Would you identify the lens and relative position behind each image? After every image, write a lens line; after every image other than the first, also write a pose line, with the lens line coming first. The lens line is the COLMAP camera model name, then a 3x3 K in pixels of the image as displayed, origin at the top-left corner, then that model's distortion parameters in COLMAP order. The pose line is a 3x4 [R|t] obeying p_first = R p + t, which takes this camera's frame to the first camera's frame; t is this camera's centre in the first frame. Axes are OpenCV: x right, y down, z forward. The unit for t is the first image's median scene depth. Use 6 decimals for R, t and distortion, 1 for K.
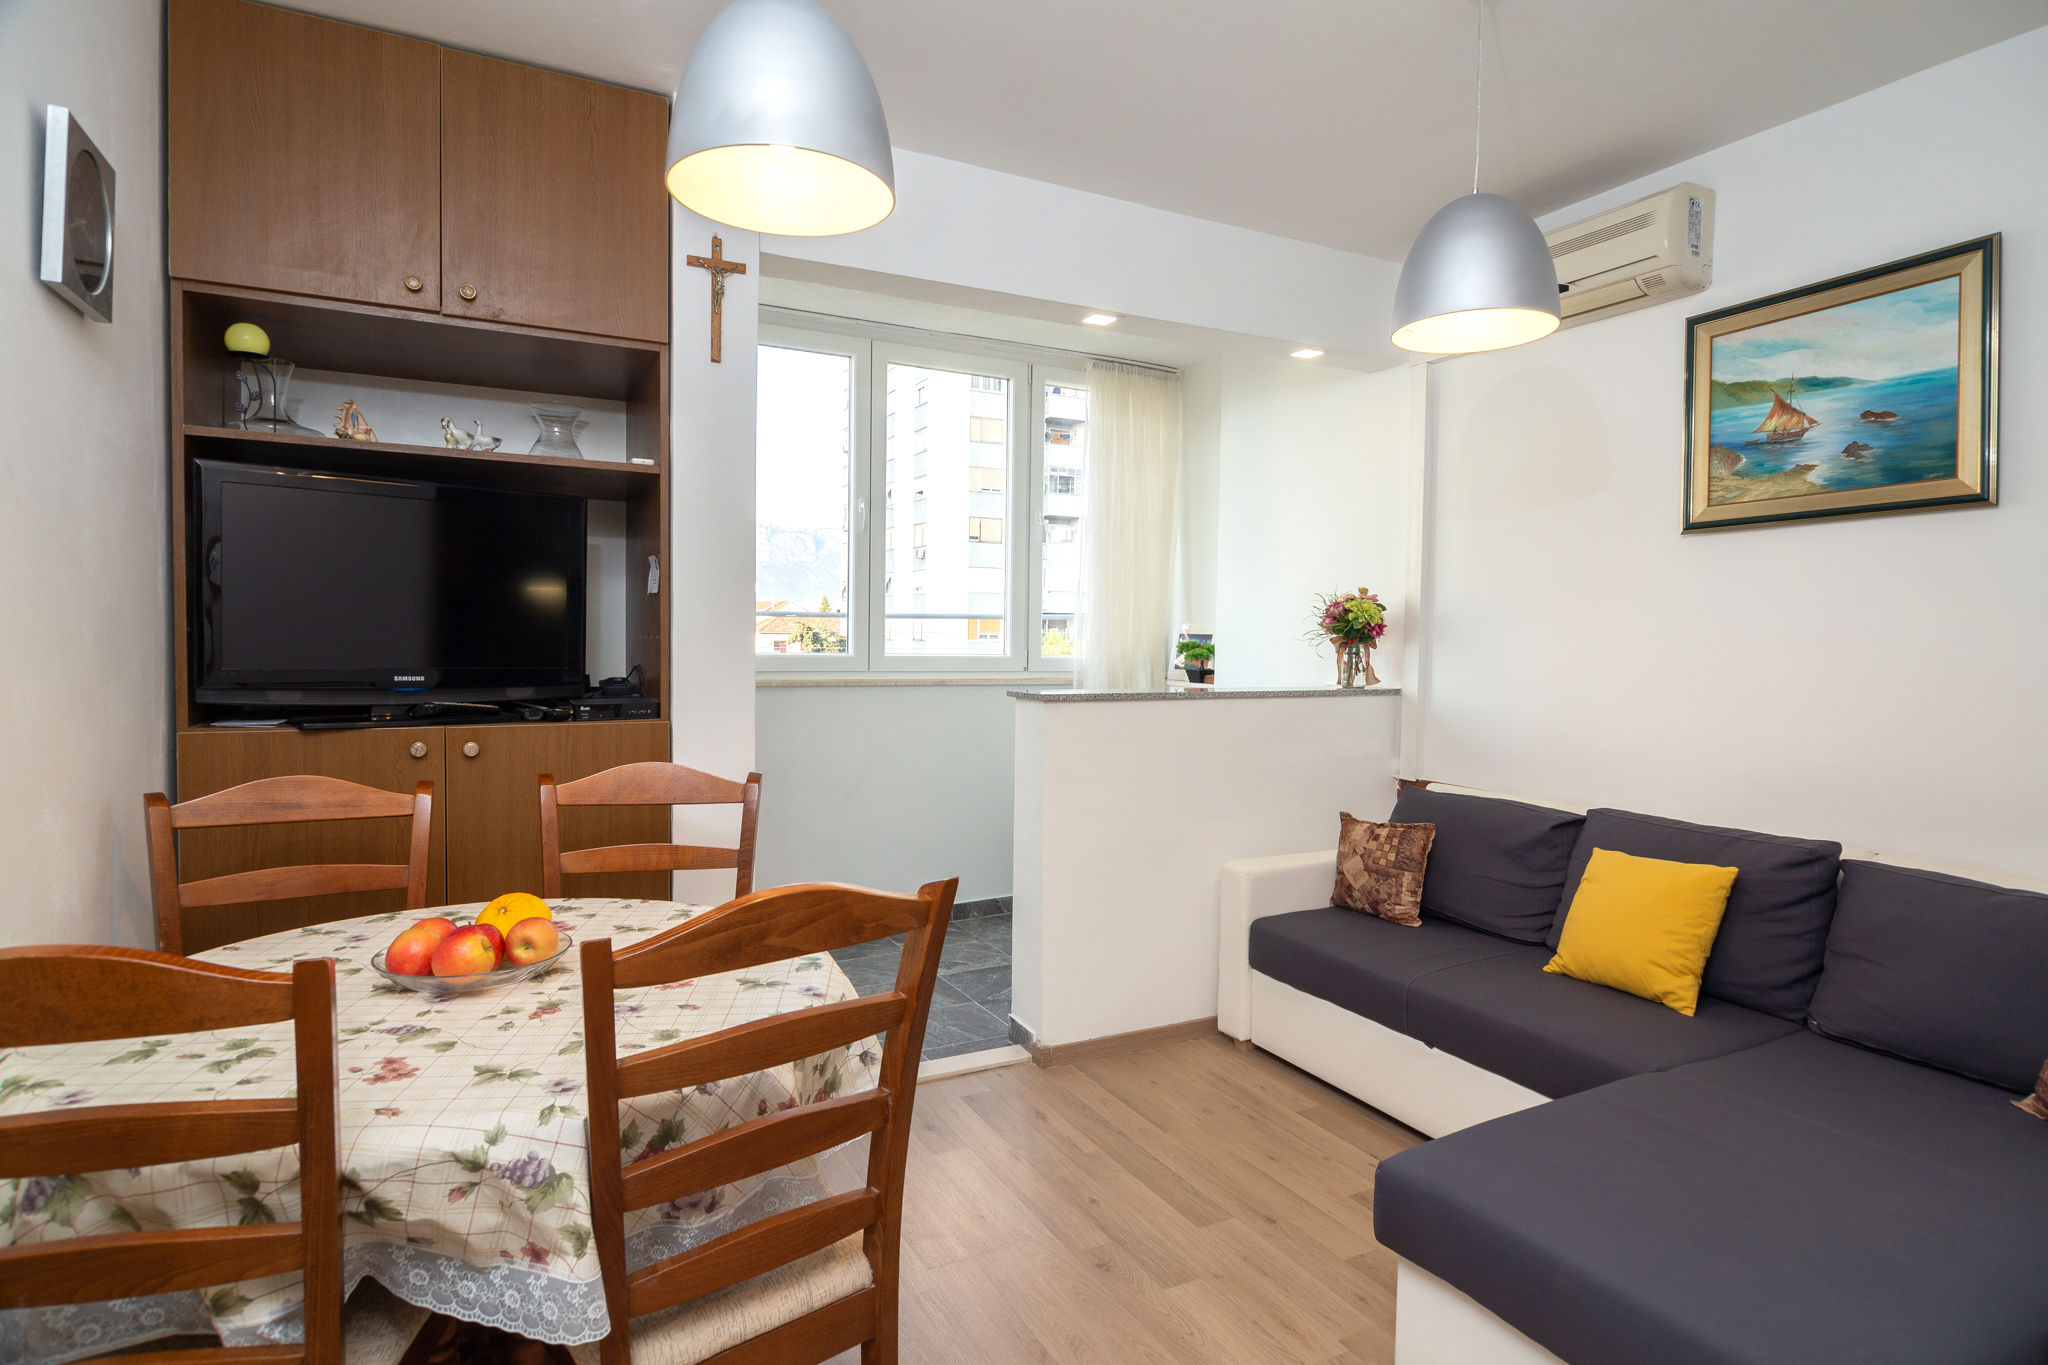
lens RADIAL K [[1169.2, 0, 1030.7], [0, 1169.2, 672.6], [0, 0, 1]] dist [-0.007082, -0.003330]
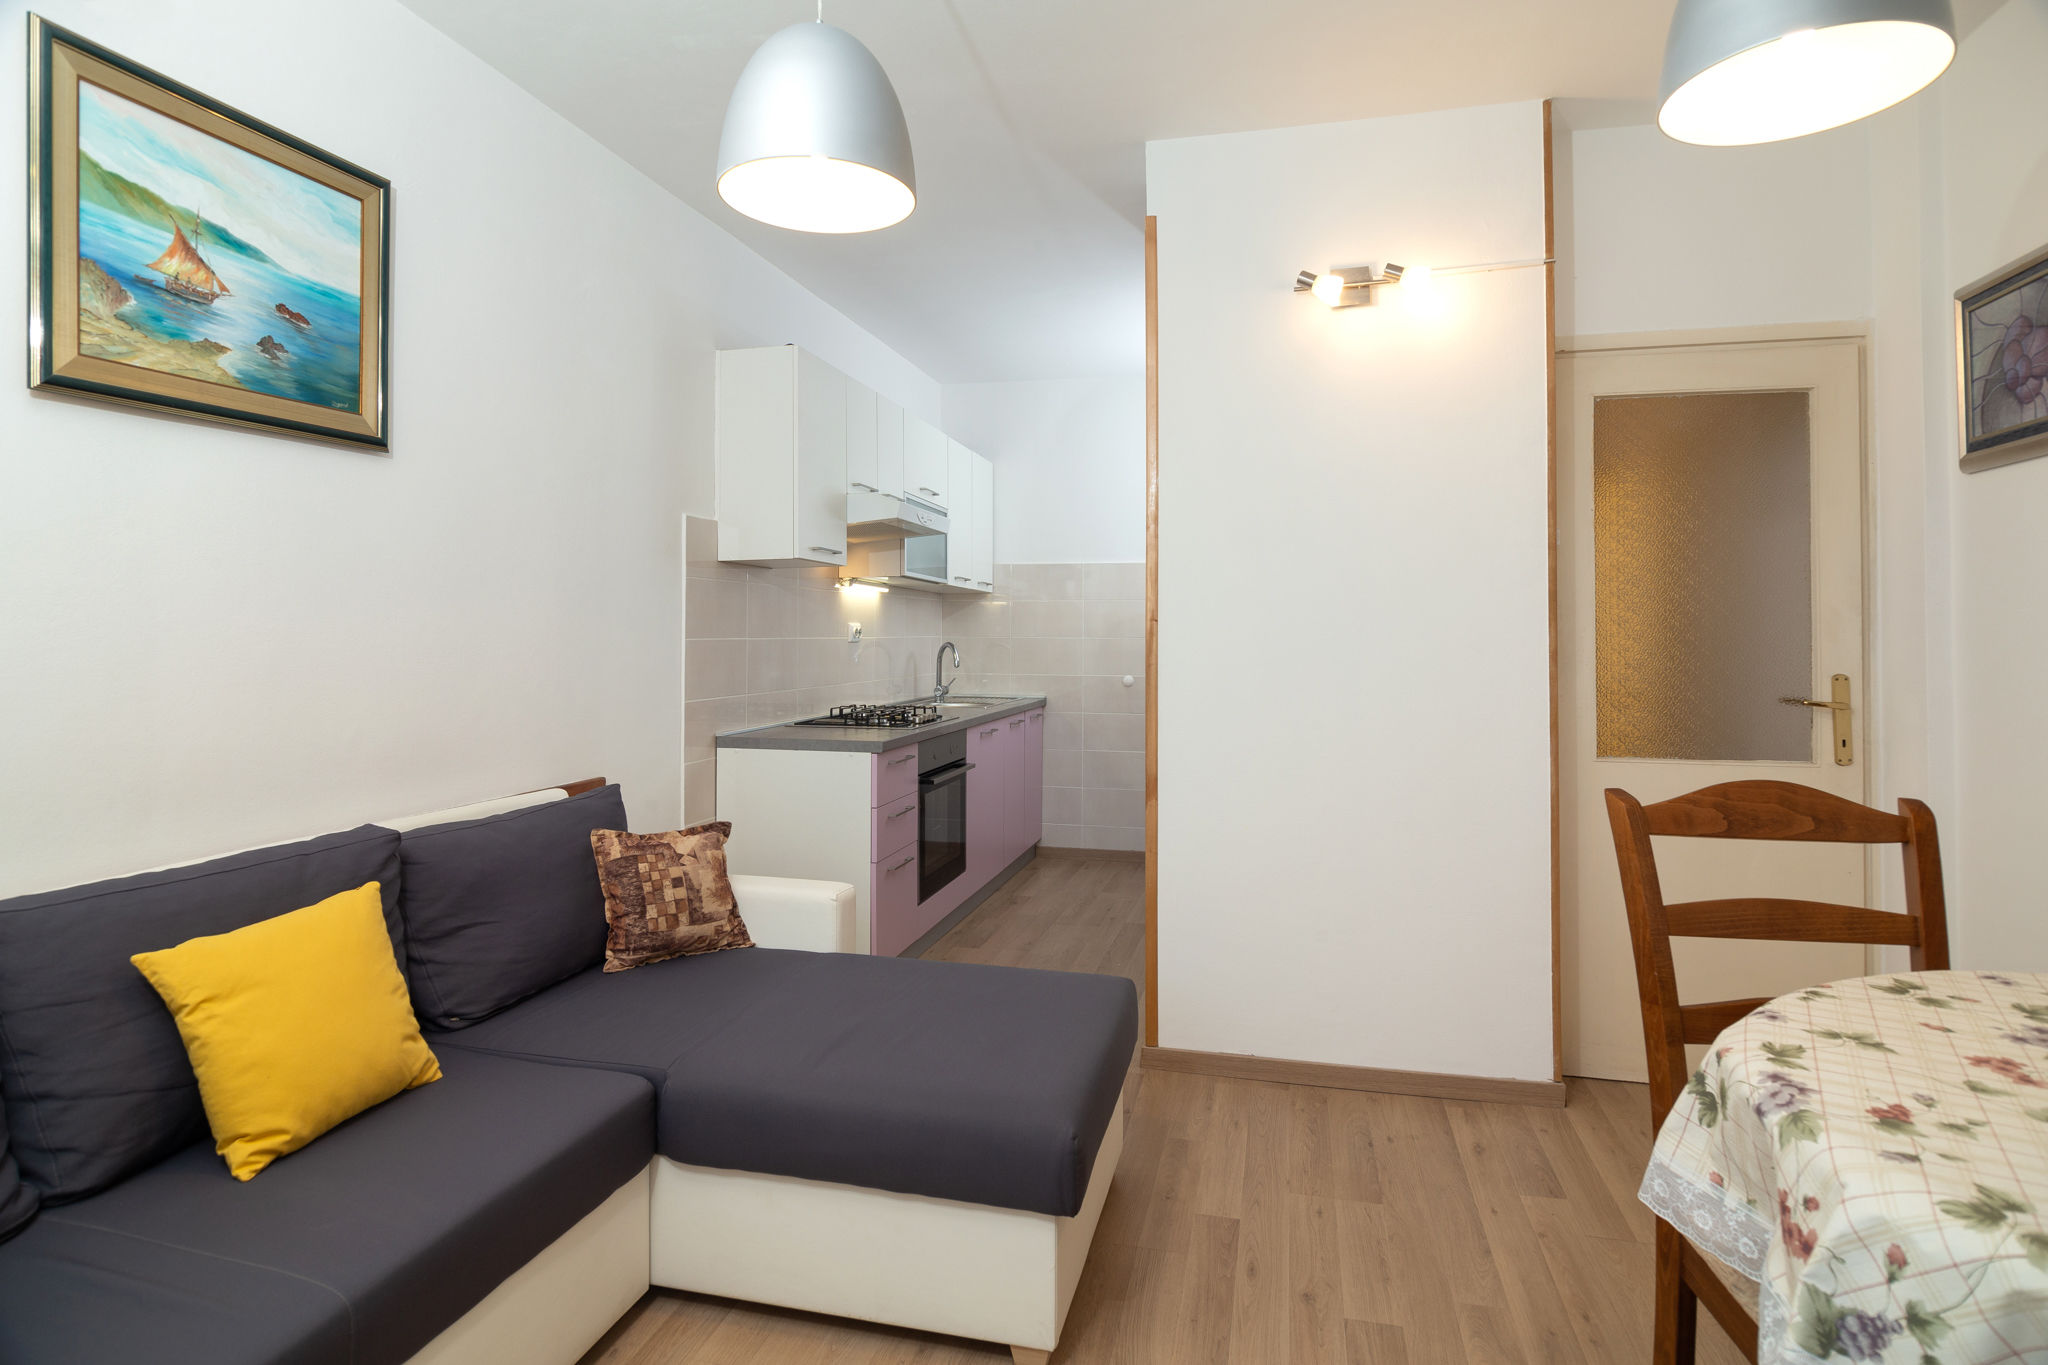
lens RADIAL K [[1169.2, 0, 970.6], [0, 1169.2, 638.1], [0, 0, 1]] dist [-0.007082, -0.003330]
pose [[-0.744304, -0.009386, 0.667775, -0.185412], [0.013658, 0.999478, 0.029272, -0.006924], [-0.667701, 0.030908, -0.743788, 1.247791]]
